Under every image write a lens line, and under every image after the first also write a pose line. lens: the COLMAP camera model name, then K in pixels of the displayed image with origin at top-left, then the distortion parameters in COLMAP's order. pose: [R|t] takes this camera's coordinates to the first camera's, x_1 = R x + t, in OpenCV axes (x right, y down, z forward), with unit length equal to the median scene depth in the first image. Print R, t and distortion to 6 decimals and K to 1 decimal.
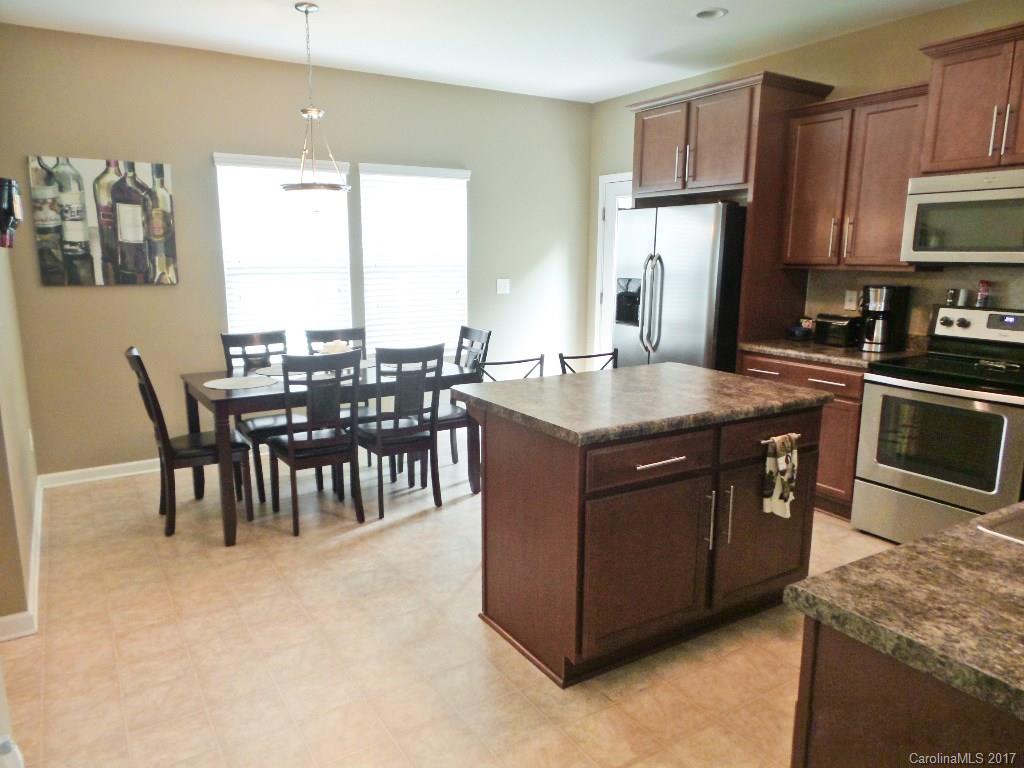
lens RADIAL K [[712.3, 0, 511.5], [0, 712.3, 385.7], [0, 0, 1]] dist [0.007528, 0.003504]
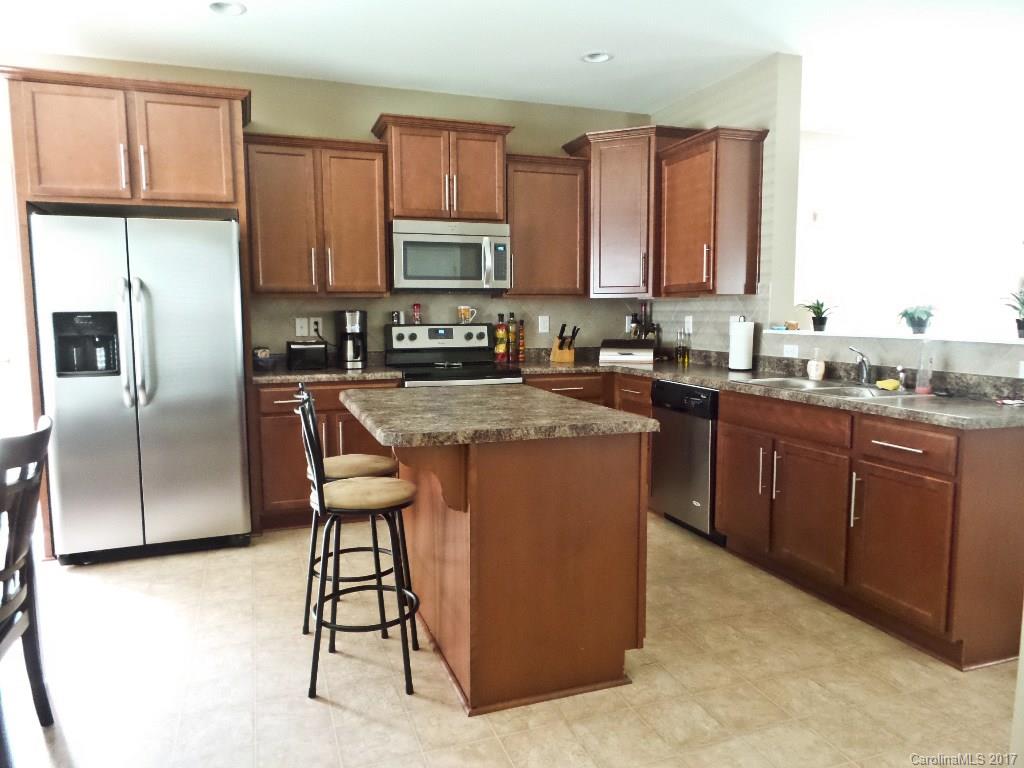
lens RADIAL K [[712.3, 0, 513.1], [0, 712.3, 384.0], [0, 0, 1]] dist [0.007528, 0.003504]
pose [[0.212698, -0.109638, 0.970947, -0.565060], [0.187336, 0.979827, 0.069602, -0.059052], [-0.958991, 0.167089, 0.228947, 0.539582]]
